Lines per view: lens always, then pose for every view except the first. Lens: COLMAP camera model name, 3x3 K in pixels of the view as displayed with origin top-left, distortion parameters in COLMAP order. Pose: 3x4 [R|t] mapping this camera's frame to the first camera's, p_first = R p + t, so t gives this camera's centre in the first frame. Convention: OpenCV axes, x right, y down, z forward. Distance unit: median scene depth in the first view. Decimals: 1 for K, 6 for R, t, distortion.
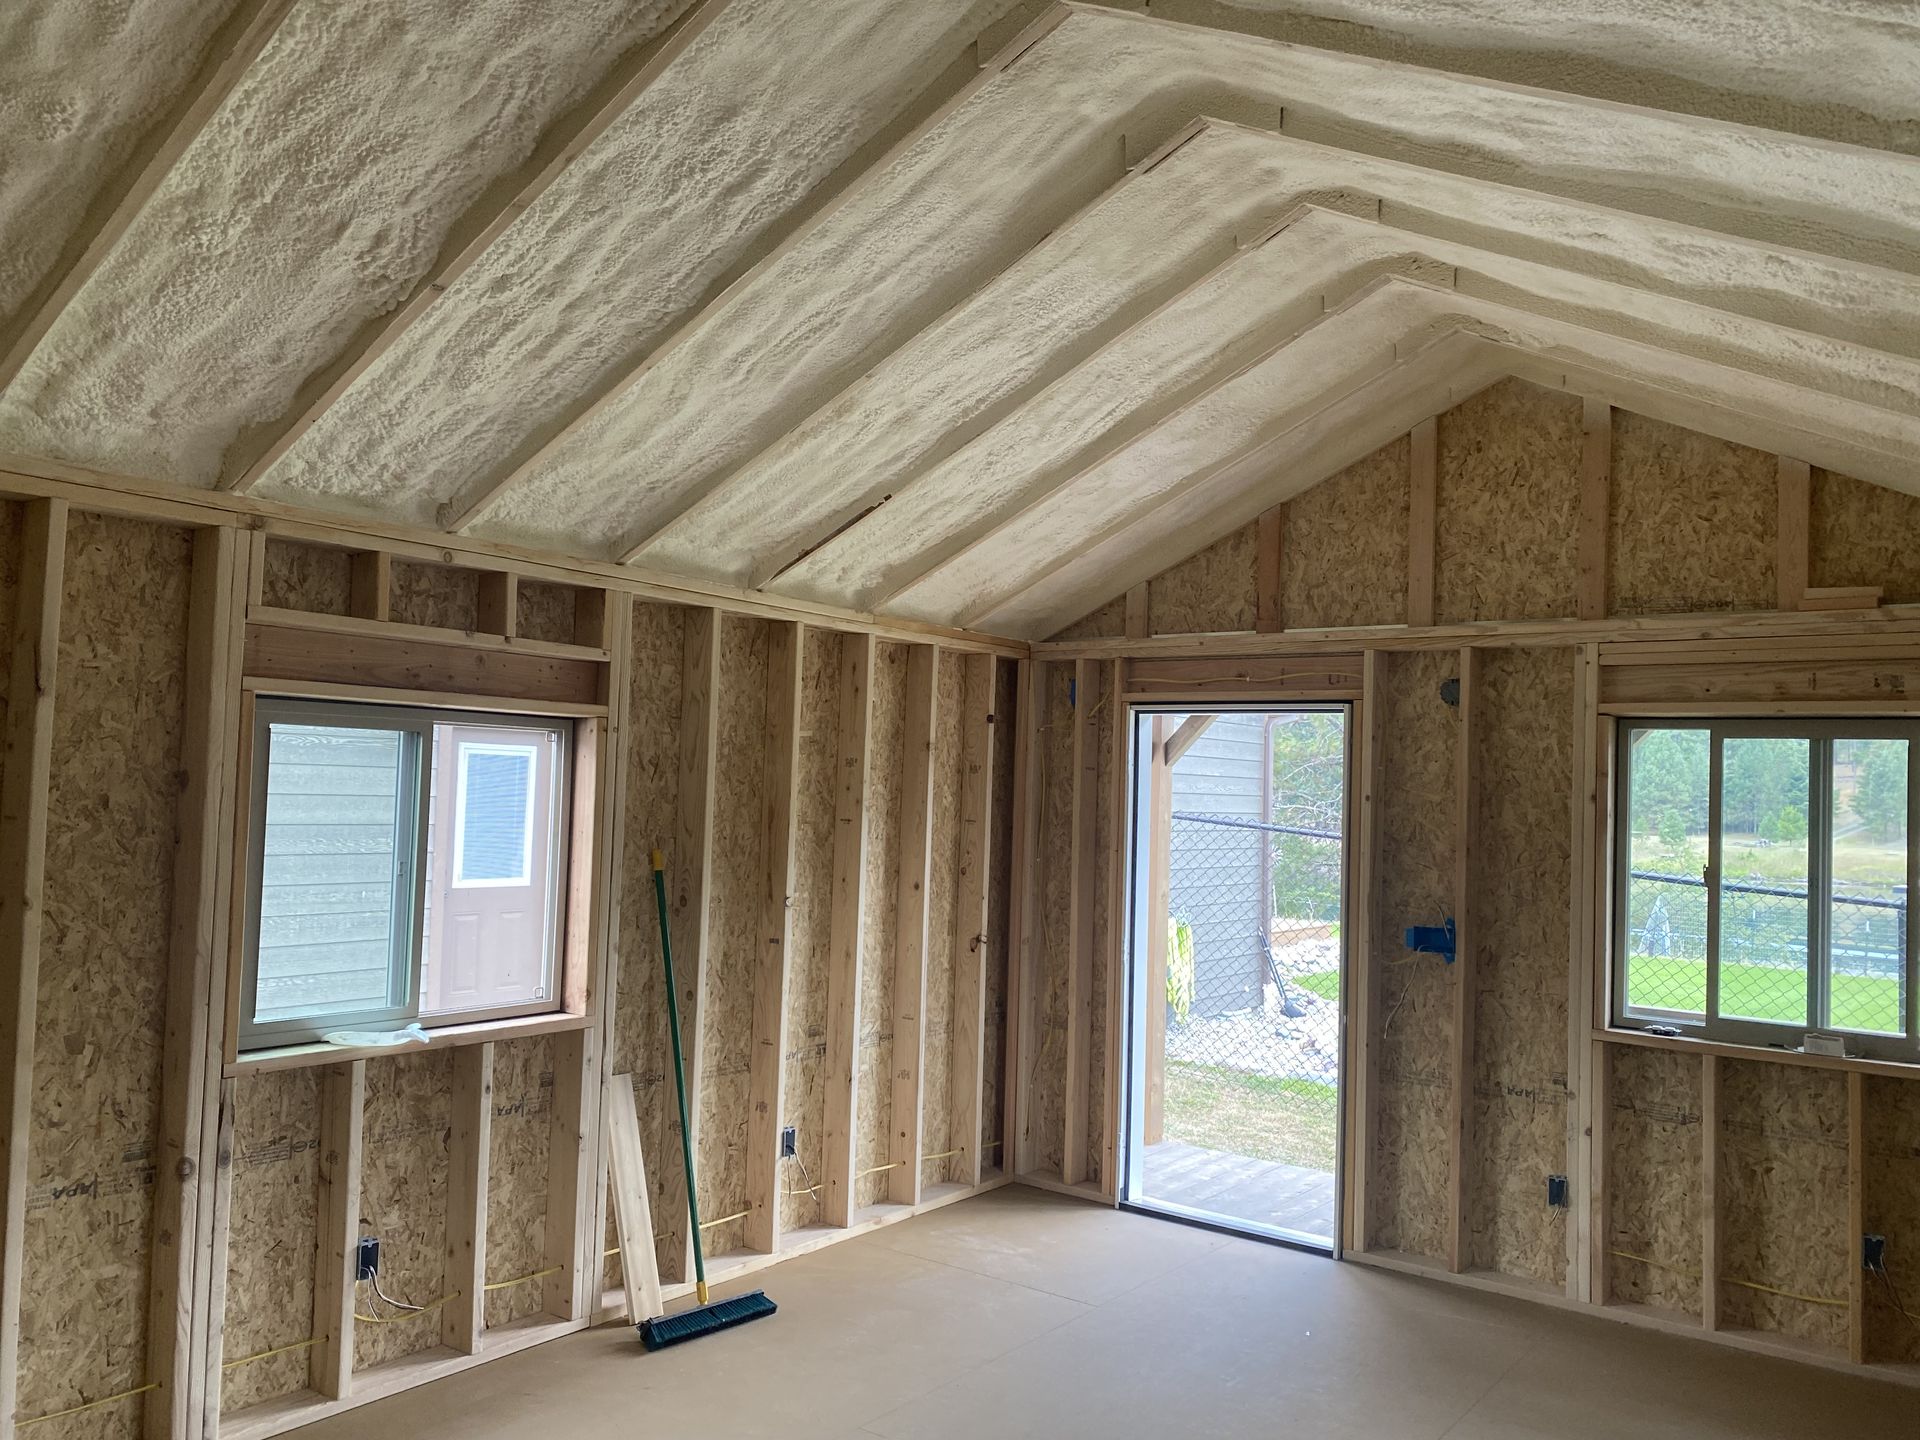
lens RADIAL K [[1463.7, 0, 959.3], [0, 1463.7, 718.6], [0, 0, 1]] dist [0.031173, -0.032515]
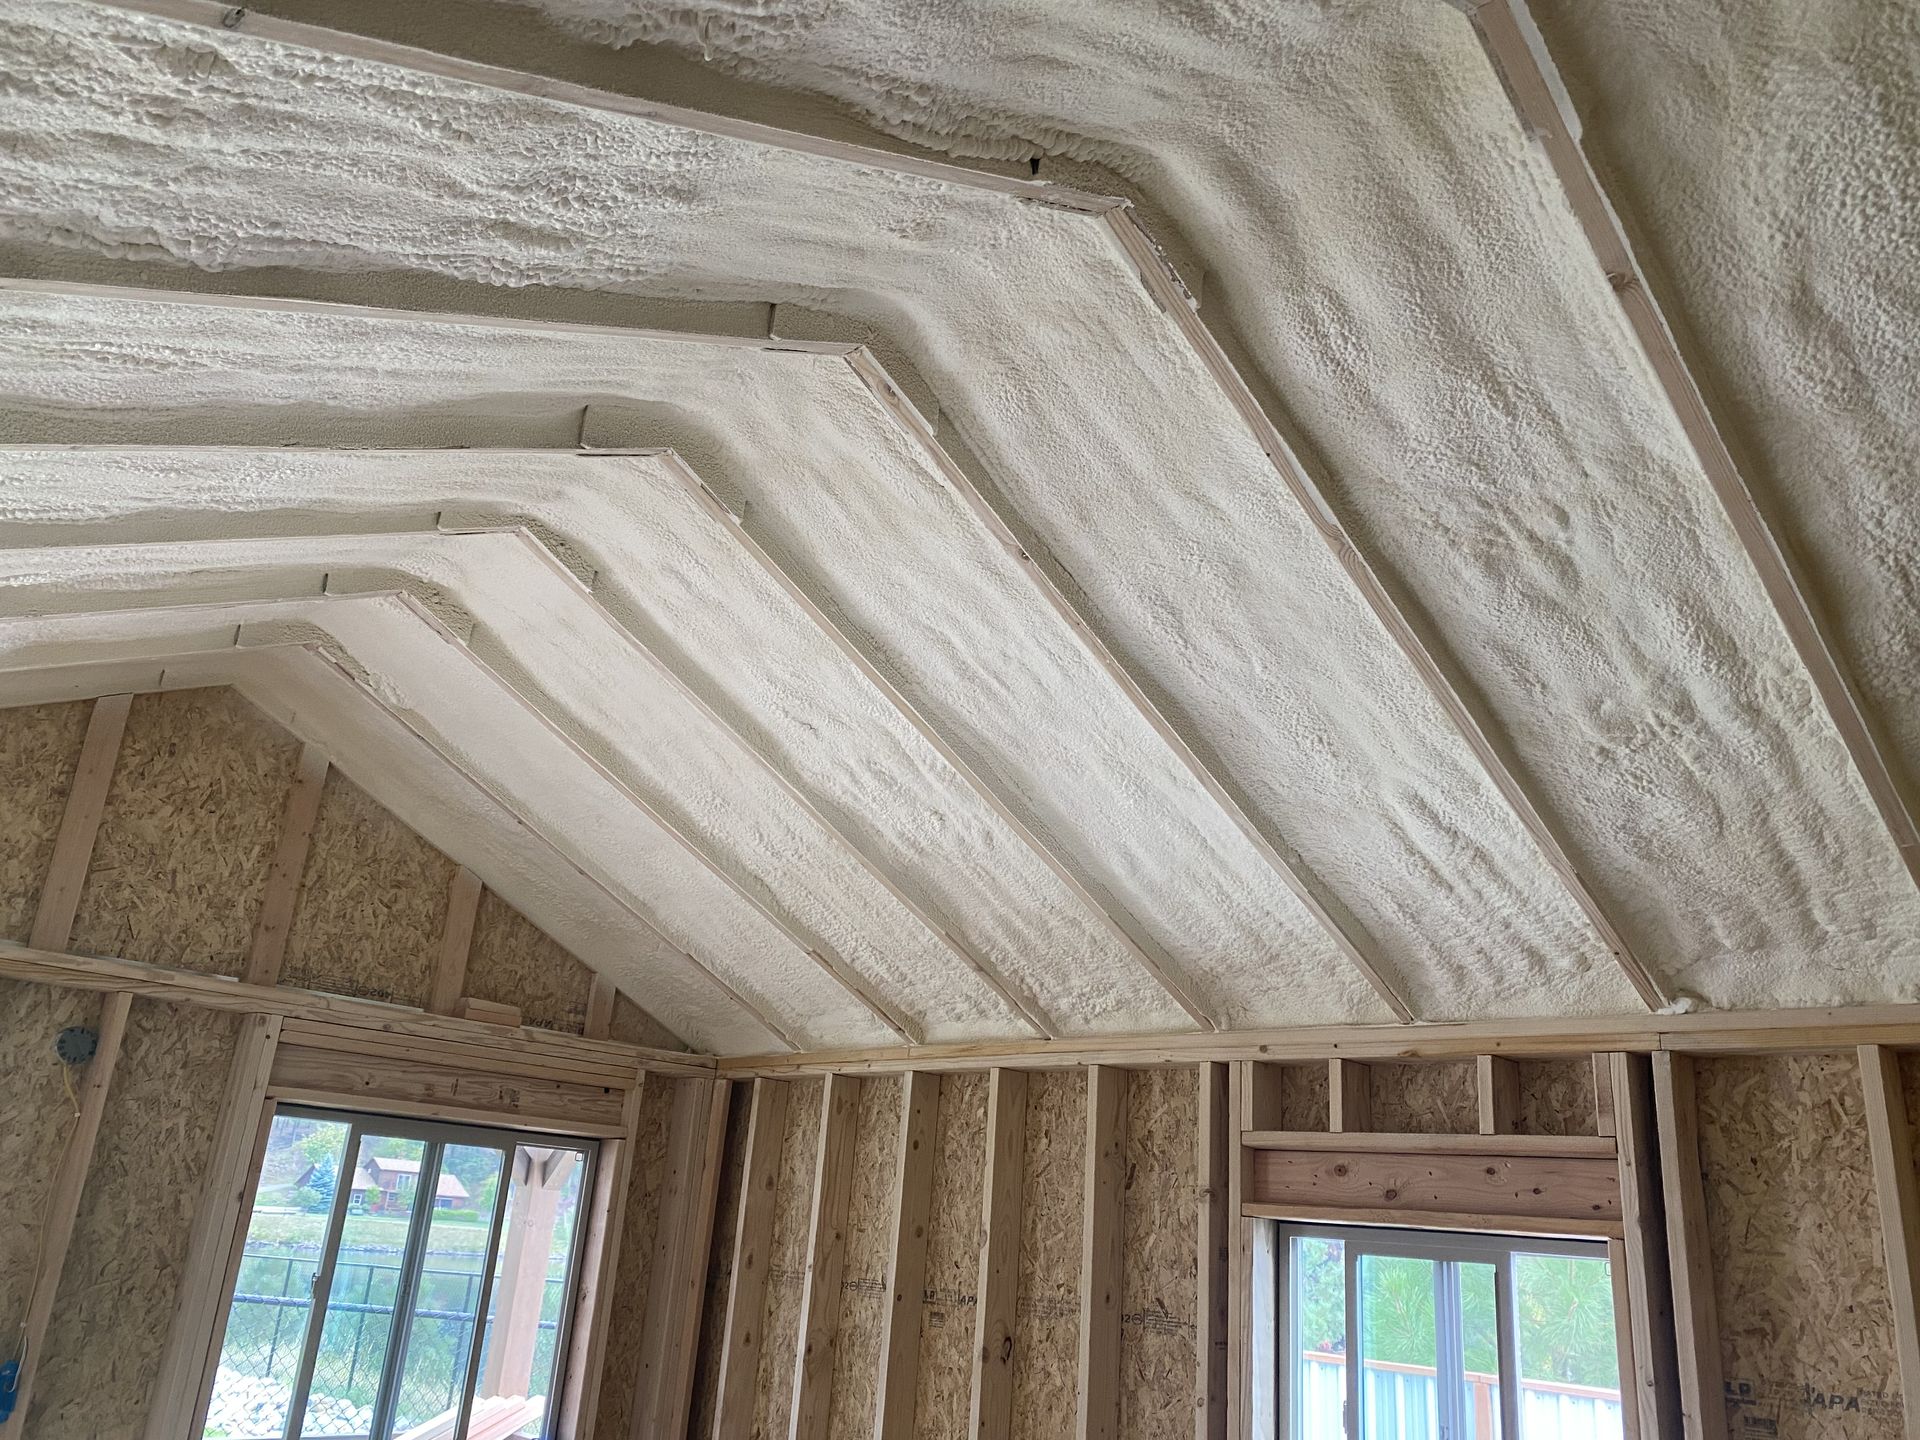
lens RADIAL K [[1463.7, 0, 961.3], [0, 1463.7, 731.7], [0, 0, 1]] dist [0.031173, -0.032515]
pose [[0.139576, 0.300652, 0.943465, -0.395317], [-0.116499, 0.951161, -0.285870, -0.007548], [-0.983334, -0.070012, 0.167784, 0.436499]]
